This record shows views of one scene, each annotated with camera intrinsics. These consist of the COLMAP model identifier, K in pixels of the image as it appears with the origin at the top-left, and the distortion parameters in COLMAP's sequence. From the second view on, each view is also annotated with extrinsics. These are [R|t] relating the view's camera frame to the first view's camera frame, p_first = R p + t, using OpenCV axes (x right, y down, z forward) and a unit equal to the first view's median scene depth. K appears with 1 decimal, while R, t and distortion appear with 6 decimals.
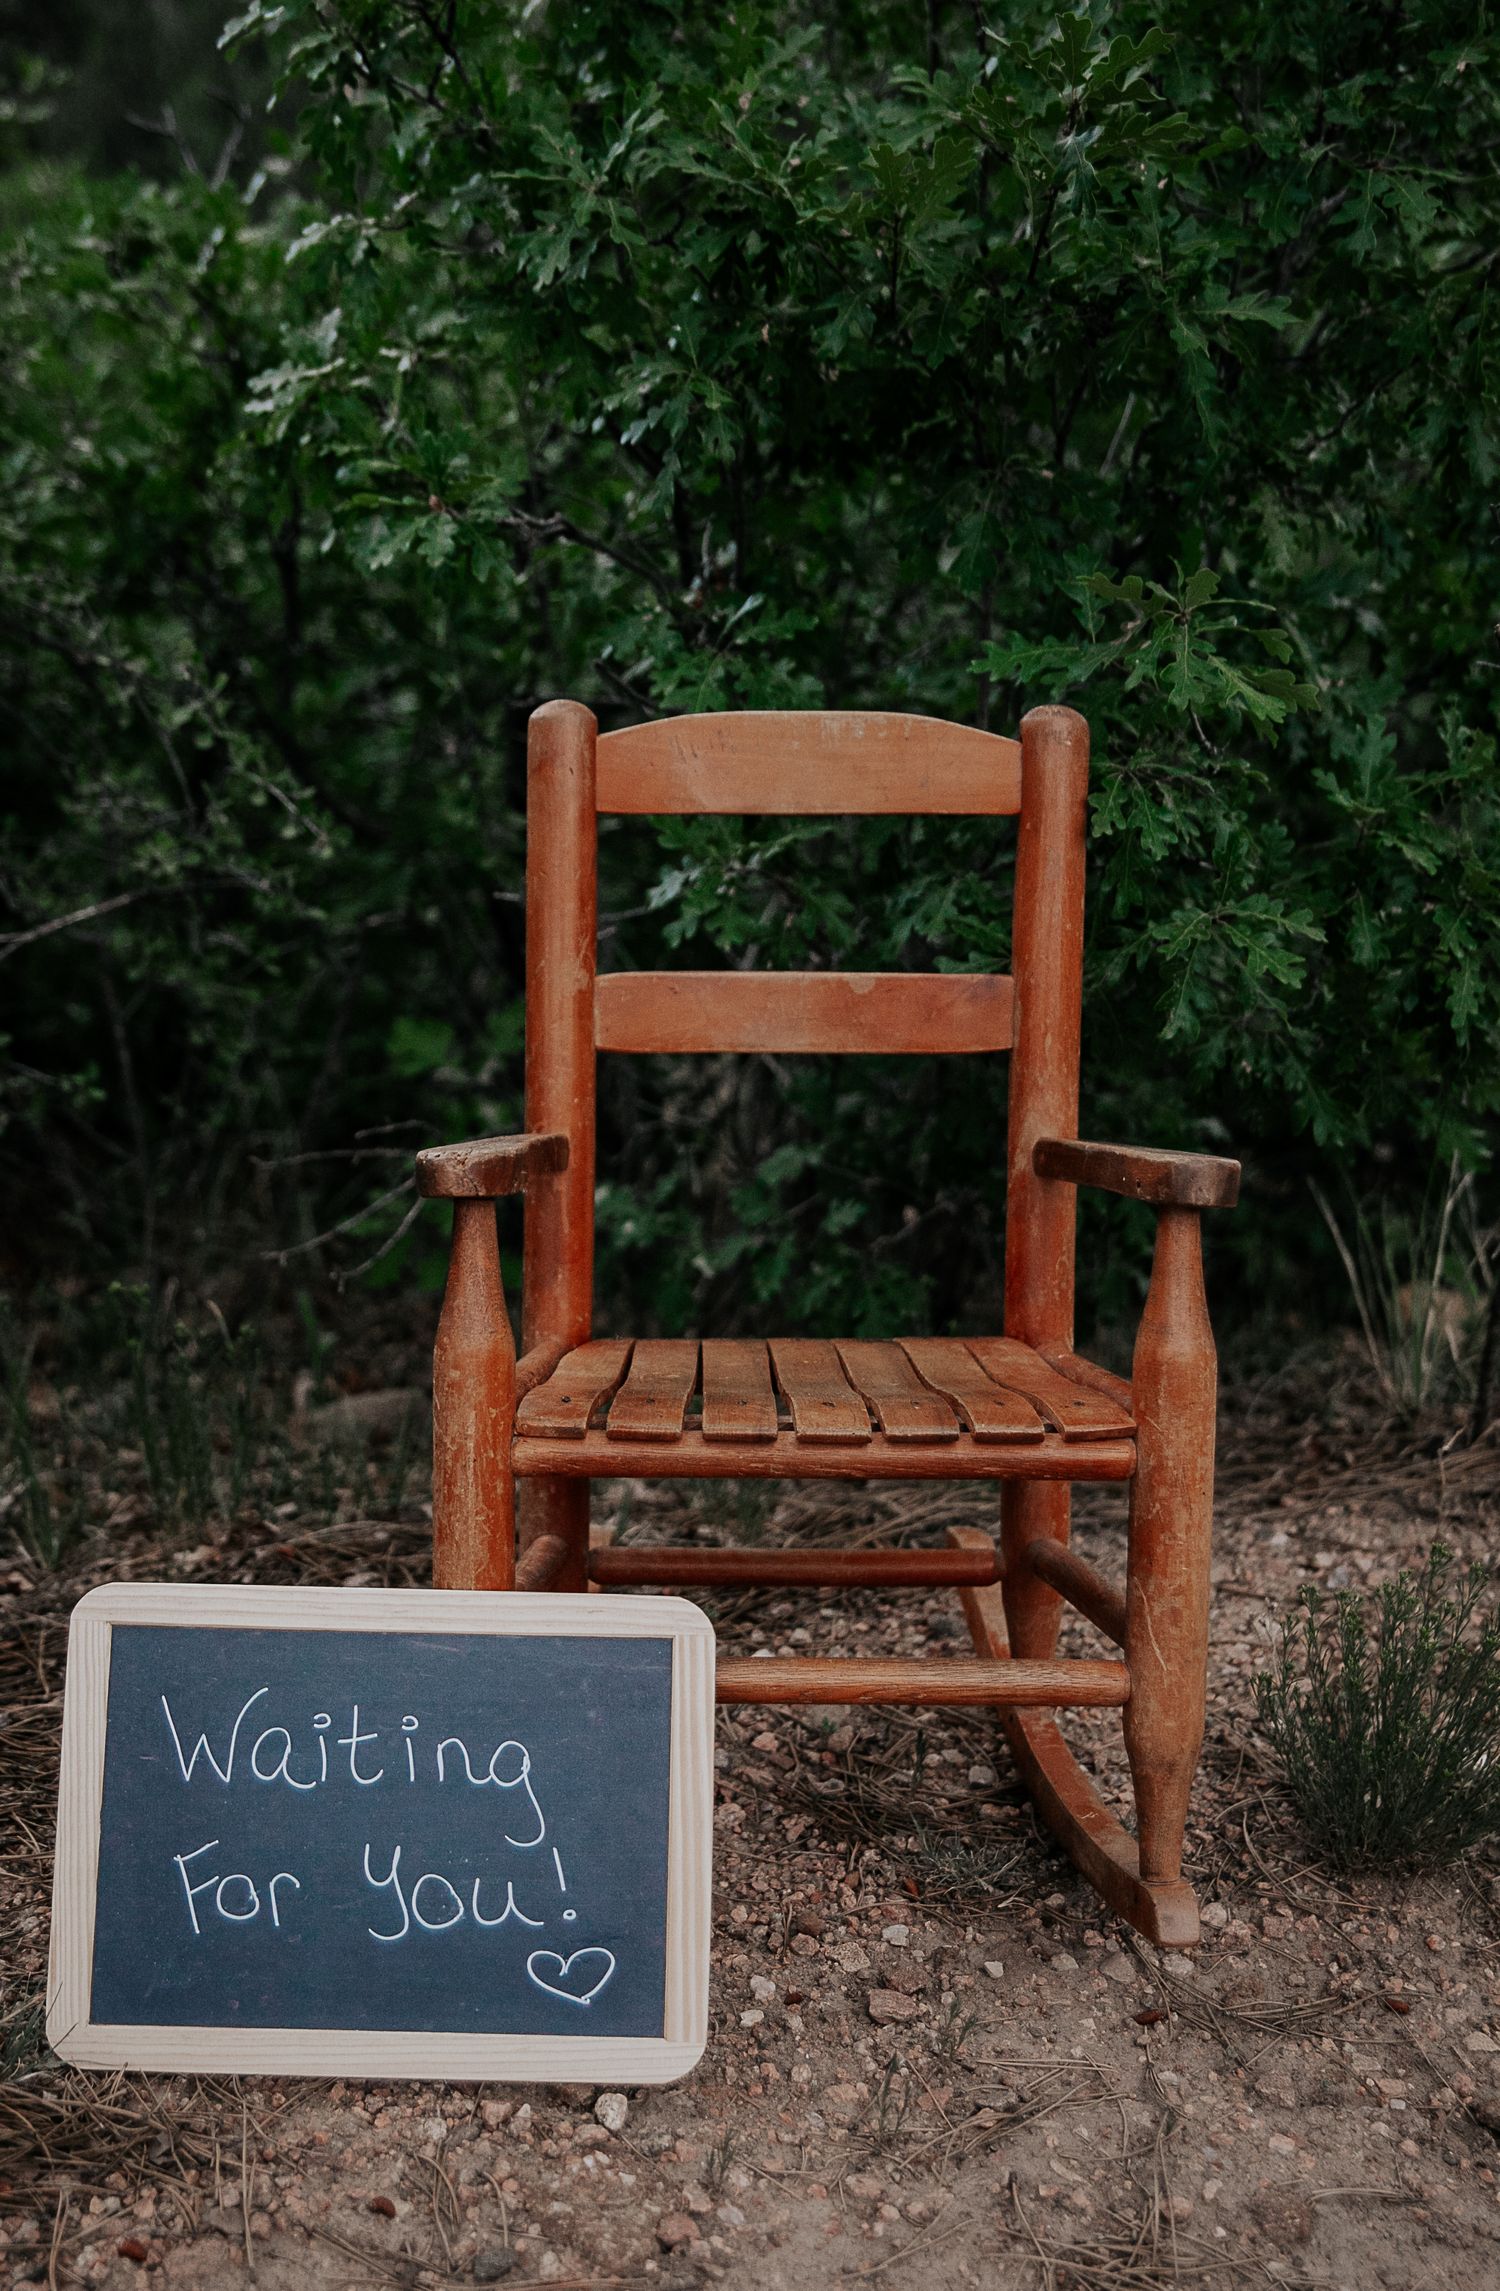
lens RADIAL K [[3546.8, 0, 749.8], [0, 3546.8, 1149.7], [0, 0, 1]] dist [0.025545, 0.000000]
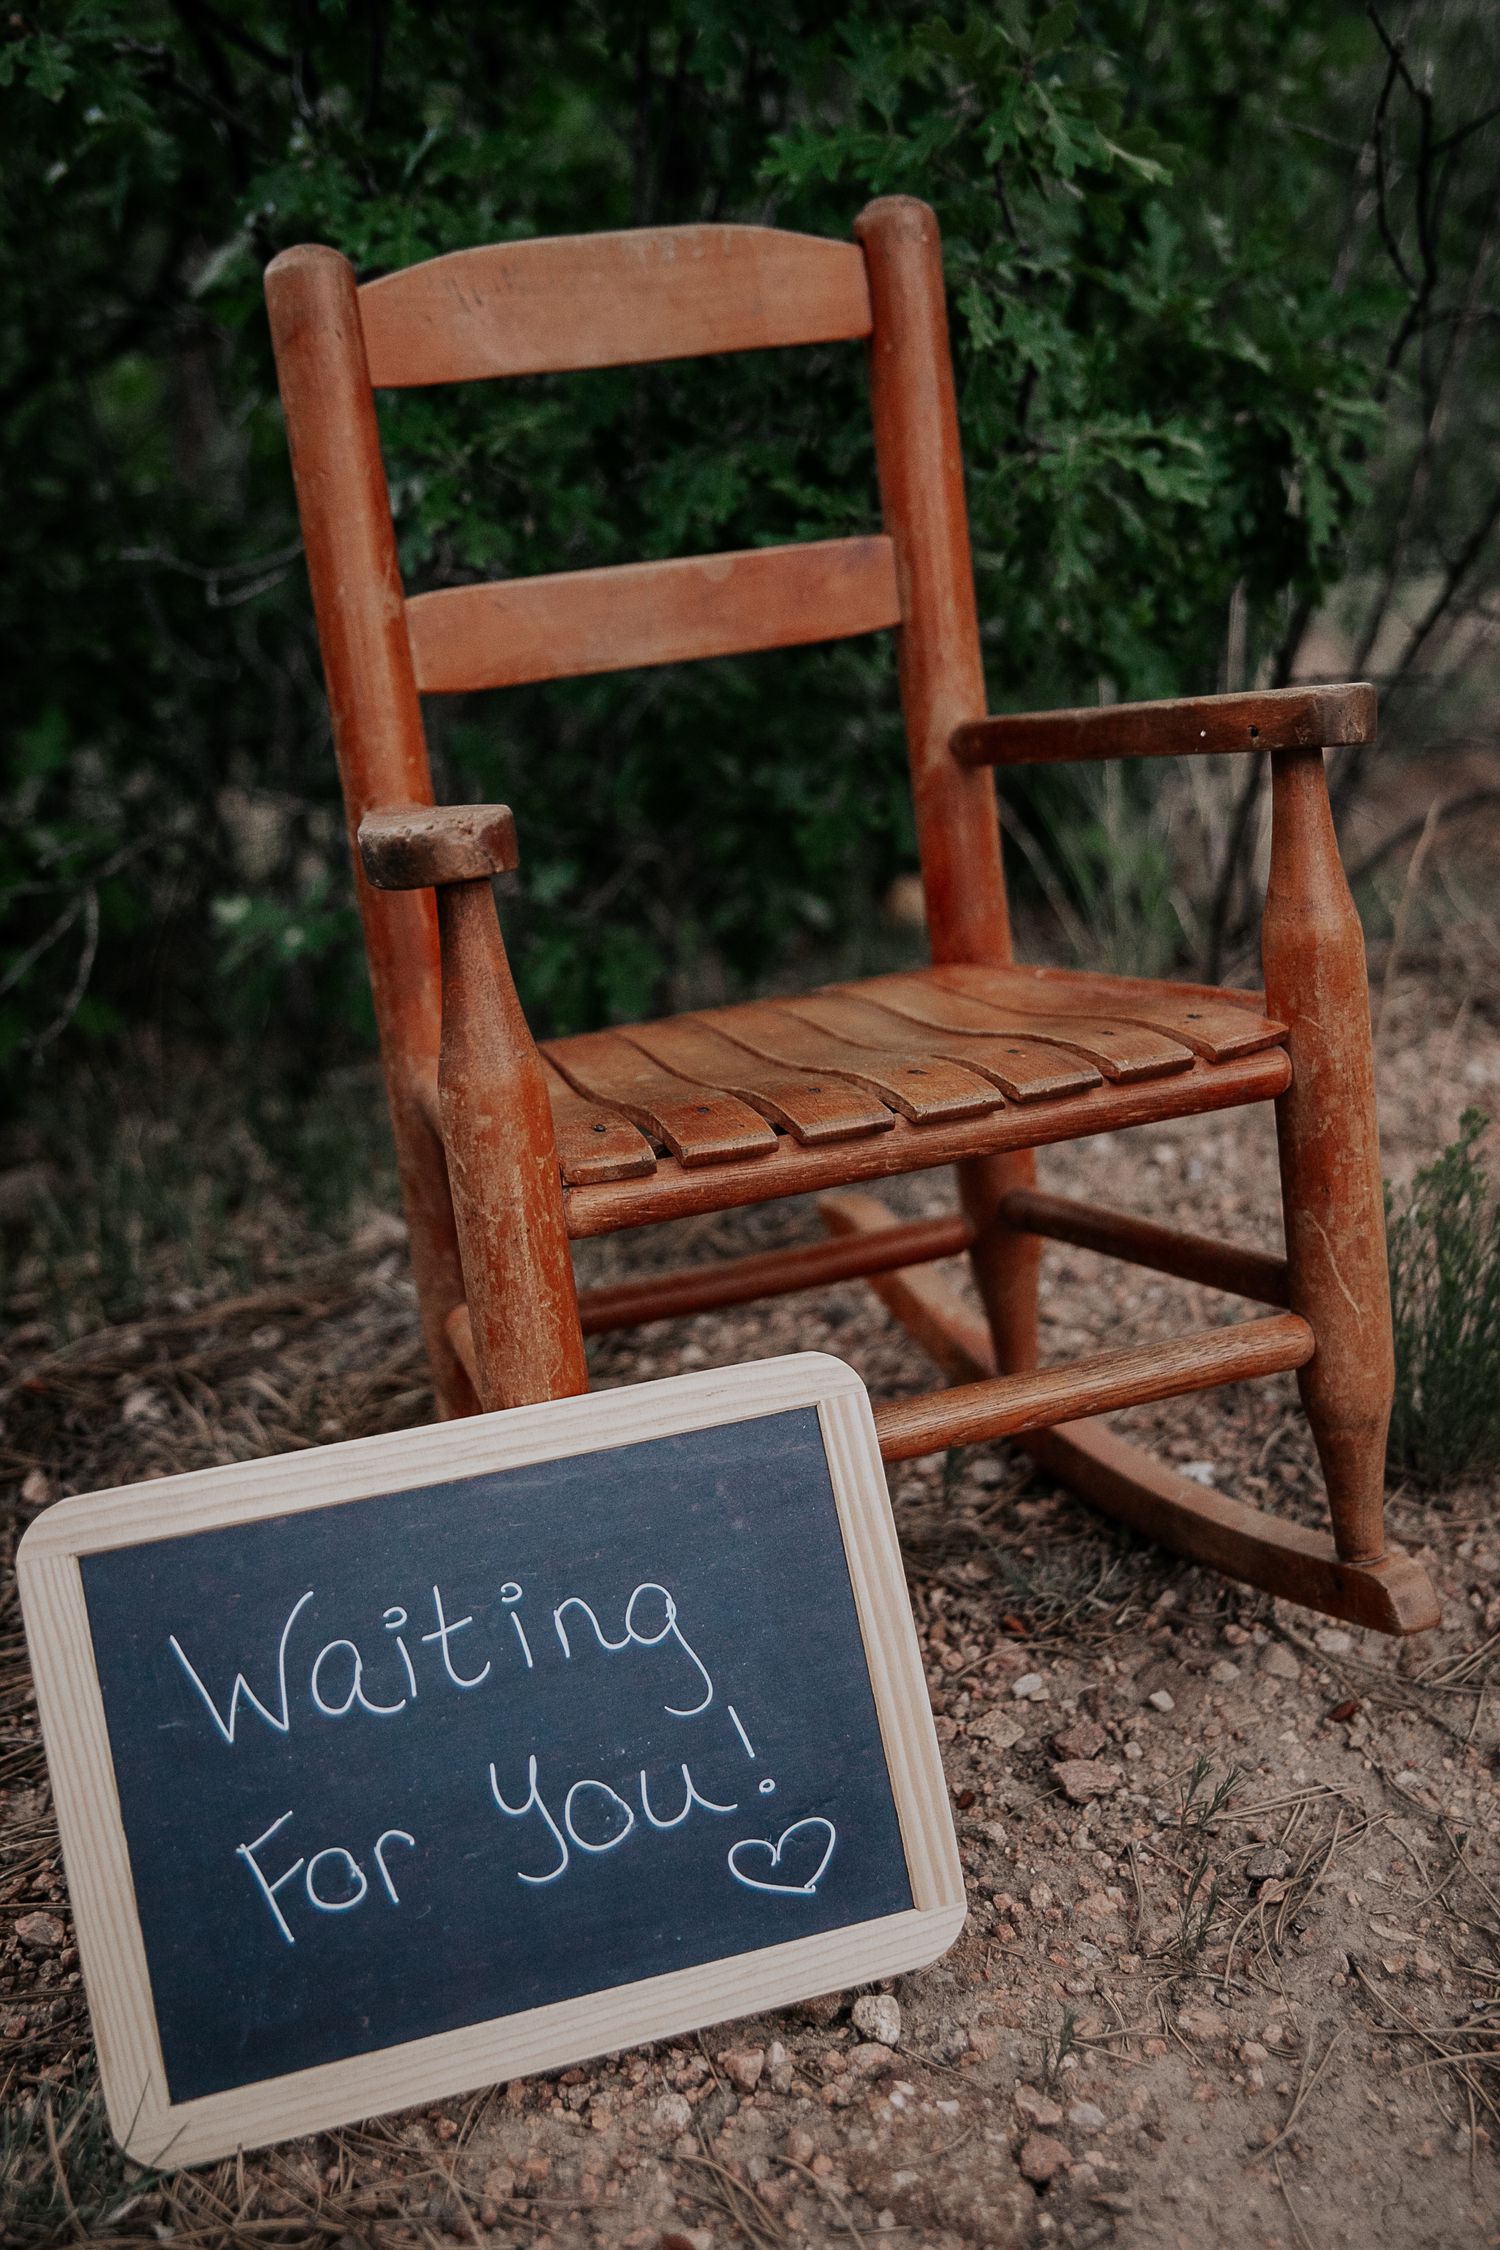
lens RADIAL K [[2849.2, 0, 748.5], [0, 2849.2, 1116.1], [0, 0, 1]] dist [0.030267, 0.000000]
pose [[0.934844, -0.184909, 0.303109, -0.211049], [0.156342, 0.980847, 0.116172, 0.002052], [-0.318785, -0.061214, 0.945848, 0.423111]]
